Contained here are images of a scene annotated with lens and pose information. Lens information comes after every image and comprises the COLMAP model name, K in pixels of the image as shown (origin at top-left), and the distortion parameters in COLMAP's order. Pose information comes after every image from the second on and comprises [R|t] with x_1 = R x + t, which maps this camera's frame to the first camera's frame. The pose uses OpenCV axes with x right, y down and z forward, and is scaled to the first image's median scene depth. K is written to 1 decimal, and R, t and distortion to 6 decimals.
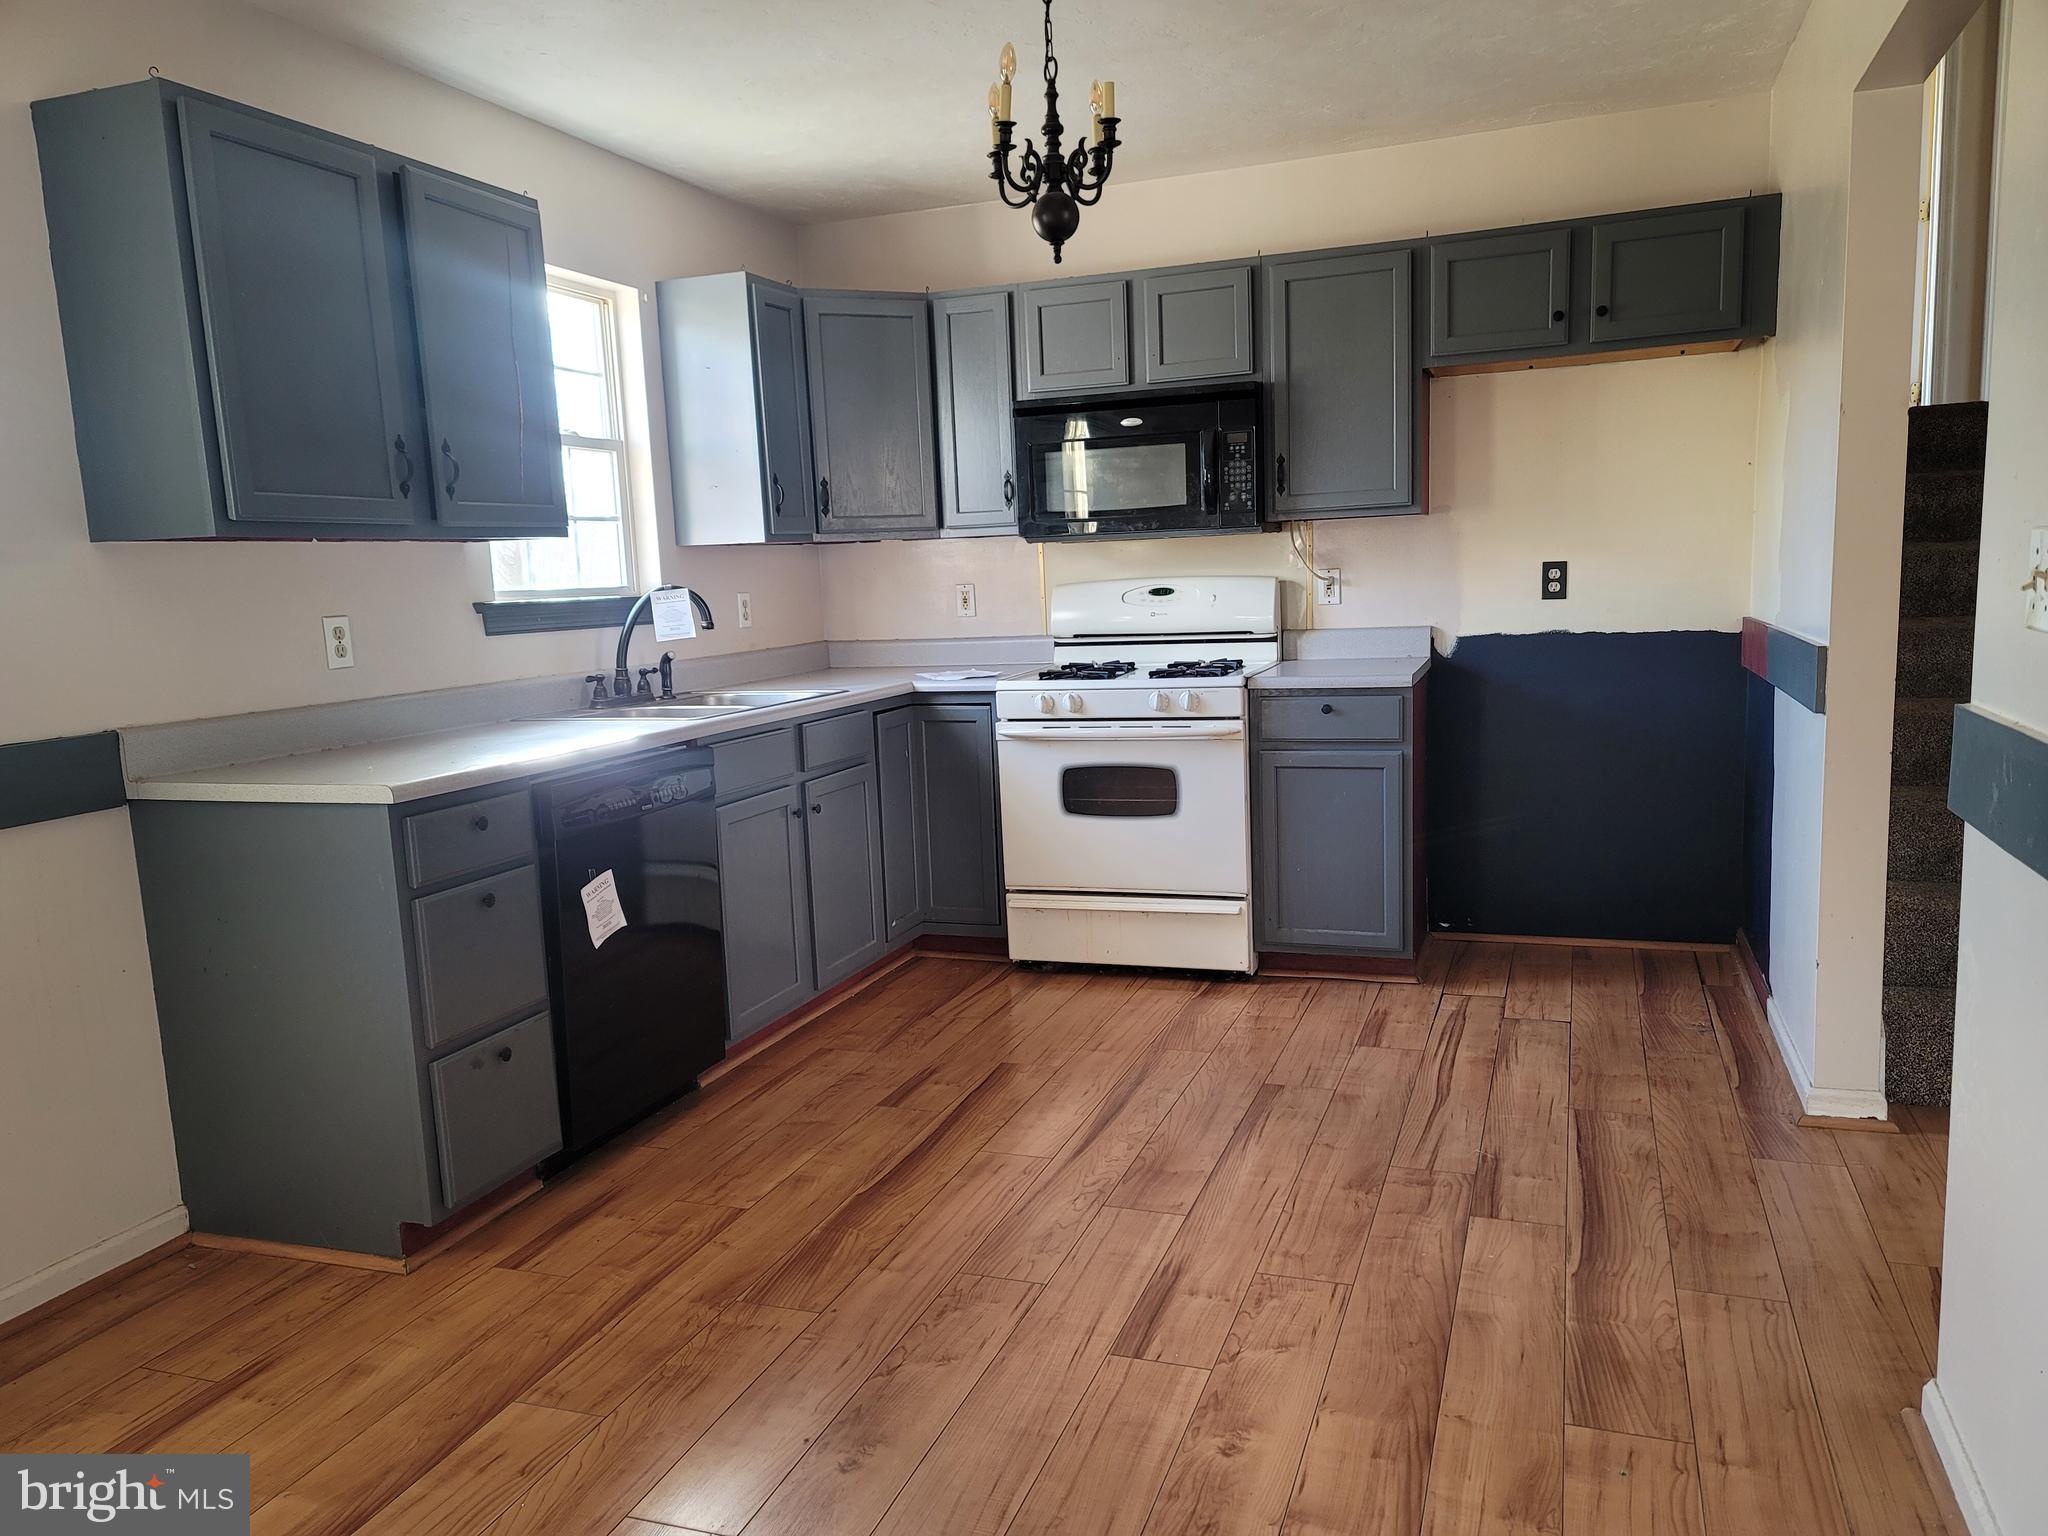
lens RADIAL K [[1461.4, 0, 1024.1], [0, 1461.4, 773.9], [0, 0, 1]] dist [0.008563, -0.006516]
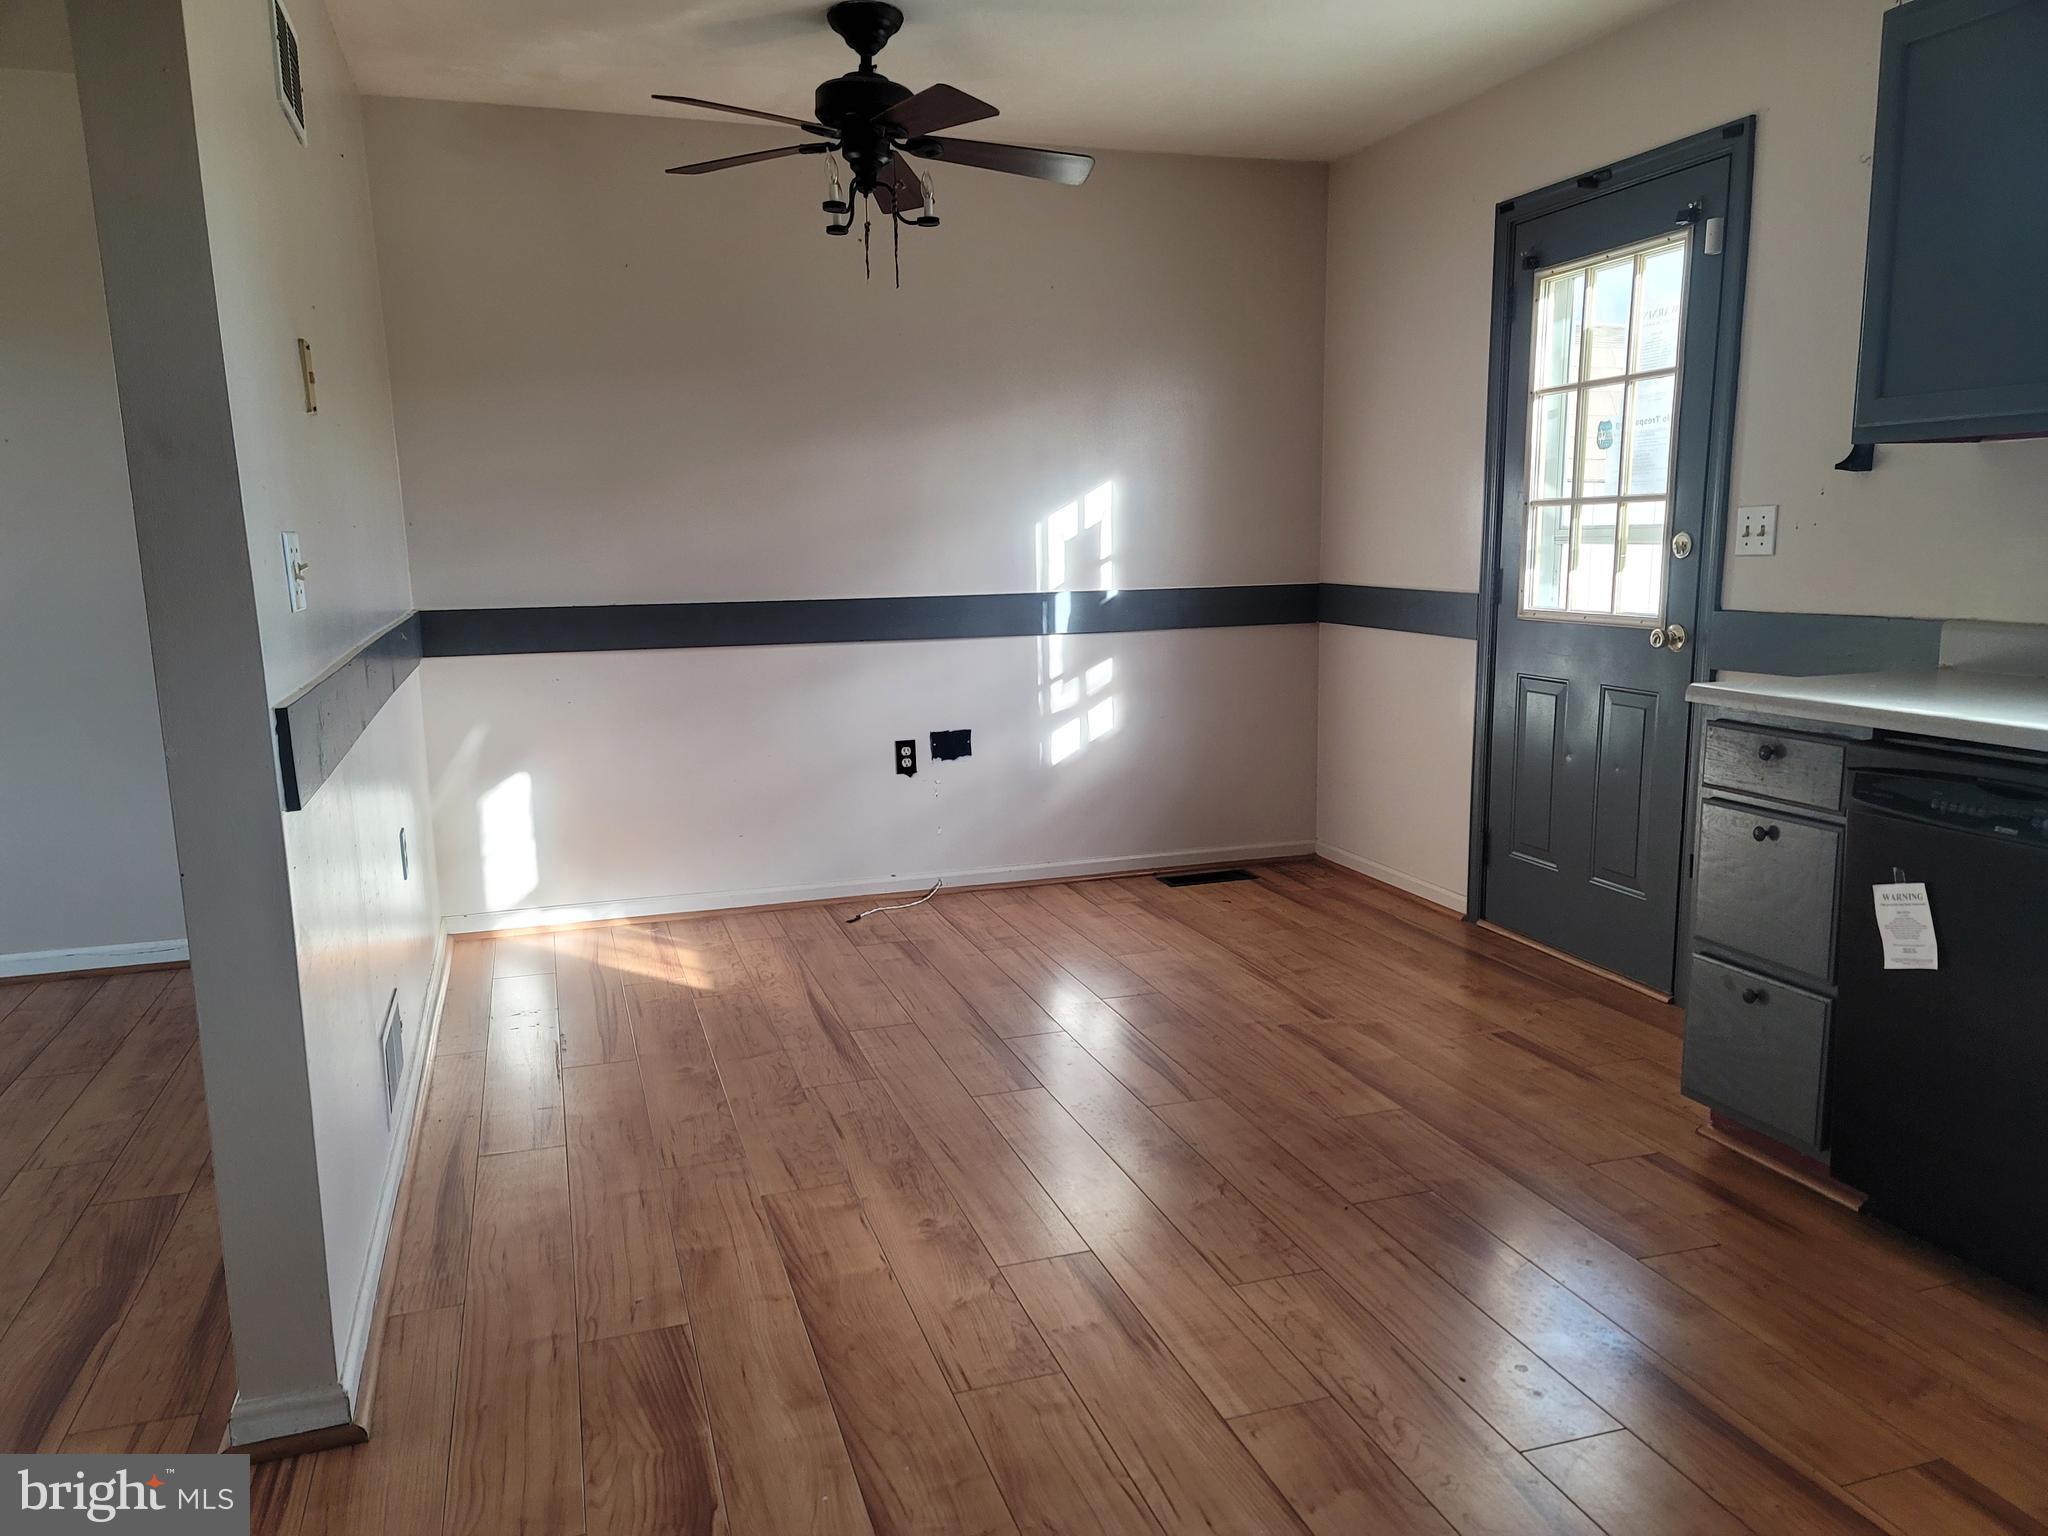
lens RADIAL K [[1461.4, 0, 1021.4], [0, 1461.4, 774.0], [0, 0, 1]] dist [0.008563, -0.006516]
pose [[-0.780067, 0.160574, -0.604740, 0.749085], [-0.034227, 0.954111, 0.297491, -0.280921], [0.624759, 0.252762, -0.738775, 1.804807]]
